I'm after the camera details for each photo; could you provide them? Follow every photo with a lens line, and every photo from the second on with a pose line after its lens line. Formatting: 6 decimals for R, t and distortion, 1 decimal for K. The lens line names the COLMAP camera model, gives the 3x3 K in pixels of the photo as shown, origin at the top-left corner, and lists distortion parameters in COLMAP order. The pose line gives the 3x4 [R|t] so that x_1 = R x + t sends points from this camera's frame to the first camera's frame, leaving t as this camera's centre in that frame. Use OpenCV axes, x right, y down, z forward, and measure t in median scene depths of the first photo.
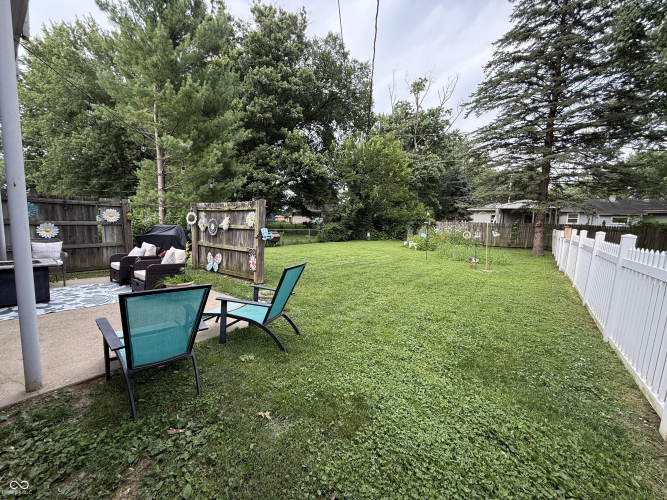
lens RADIAL K [[265.4, 0, 332.1], [0, 265.4, 251.5], [0, 0, 1]] dist [-0.000141, -0.000165]
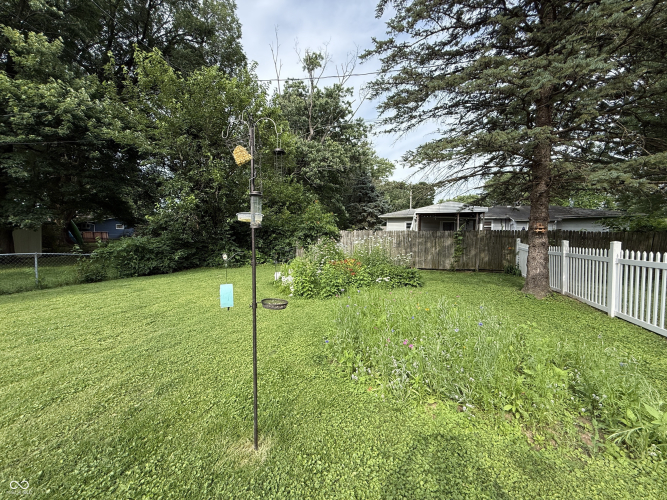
lens RADIAL K [[265.4, 0, 333.1], [0, 265.4, 249.9], [0, 0, 1]] dist [-0.000141, -0.000165]
pose [[0.948523, -0.036308, 0.314620, 0.144613], [0.054652, 0.997269, -0.049679, -0.031151], [-0.311957, 0.064317, 0.947917, 0.337319]]
